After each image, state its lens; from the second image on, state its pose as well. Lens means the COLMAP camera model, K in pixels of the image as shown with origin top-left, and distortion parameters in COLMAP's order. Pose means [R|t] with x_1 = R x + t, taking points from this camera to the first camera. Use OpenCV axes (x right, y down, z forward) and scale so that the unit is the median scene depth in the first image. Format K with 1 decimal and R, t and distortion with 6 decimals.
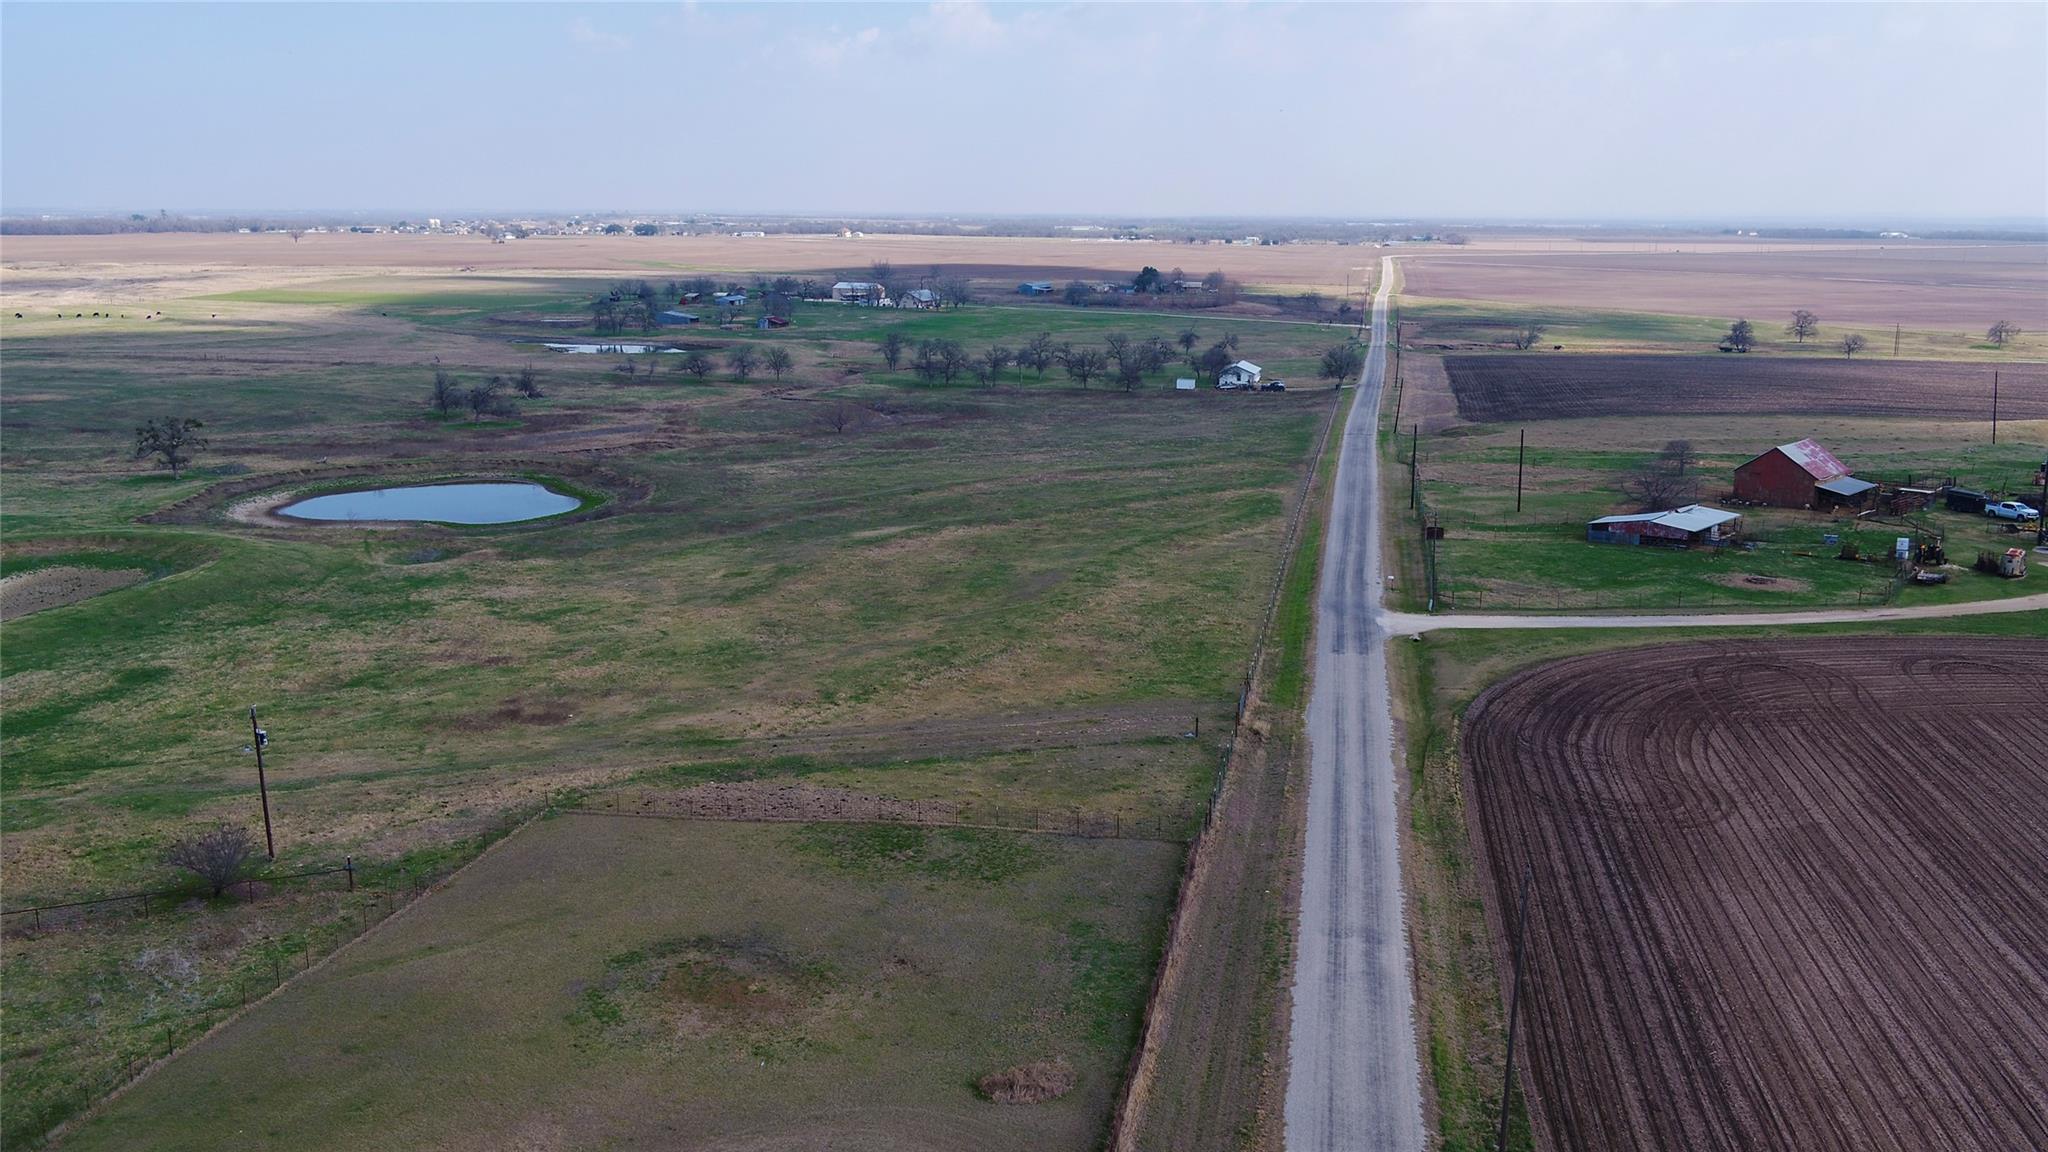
lens RADIAL K [[1773.5, 0, 1021.9], [0, 1773.5, 579.4], [0, 0, 1]] dist [-0.006364, 0.010527]
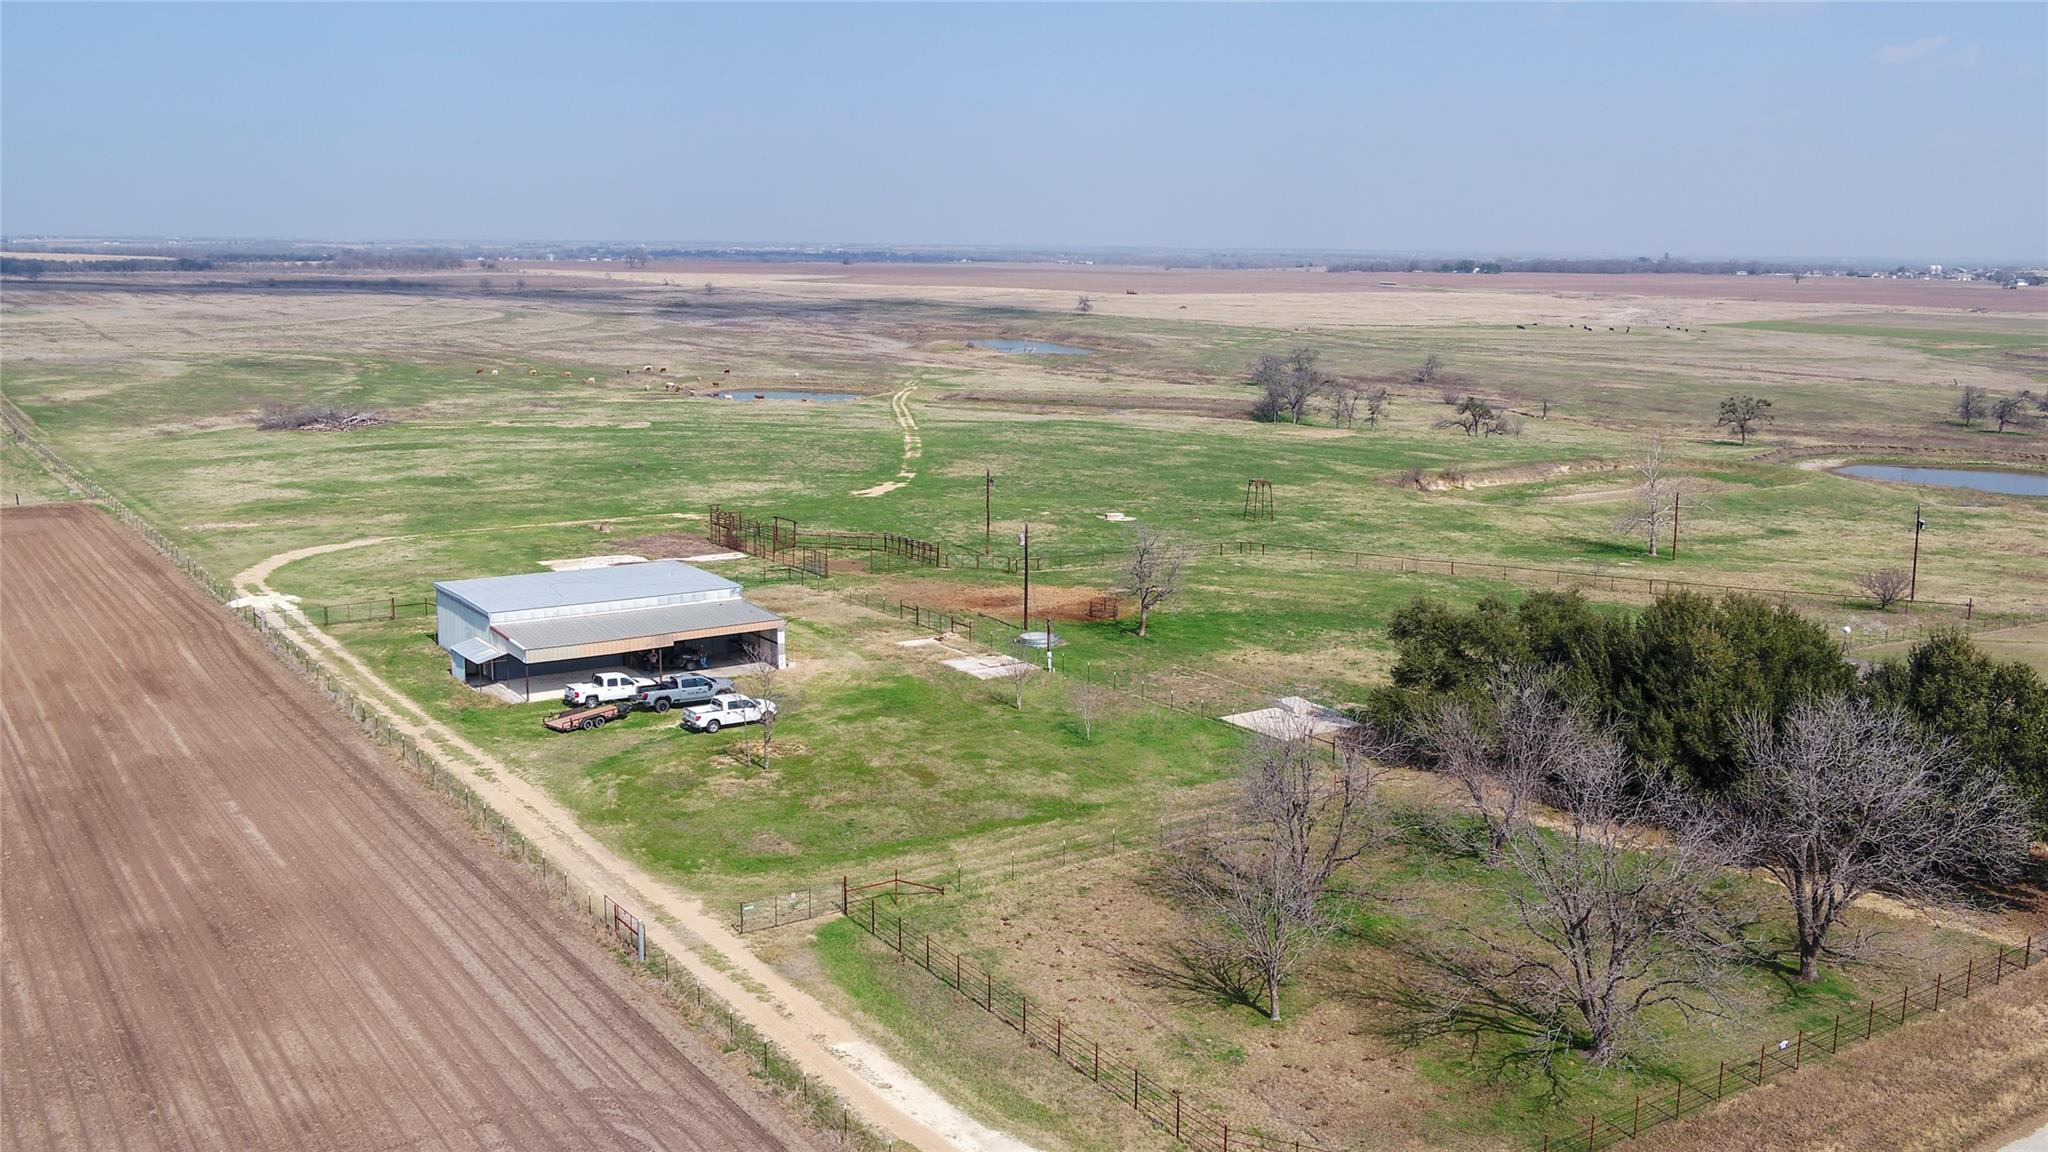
lens RADIAL K [[1773.5, 0, 1023.1], [0, 1773.5, 576.9], [0, 0, 1]] dist [-0.006364, 0.010527]
pose [[0.711624, 0.136027, -0.689266, 0.023390], [-0.154872, 0.987316, 0.034952, 0.042148], [0.685278, 0.081875, 0.723665, -0.151708]]
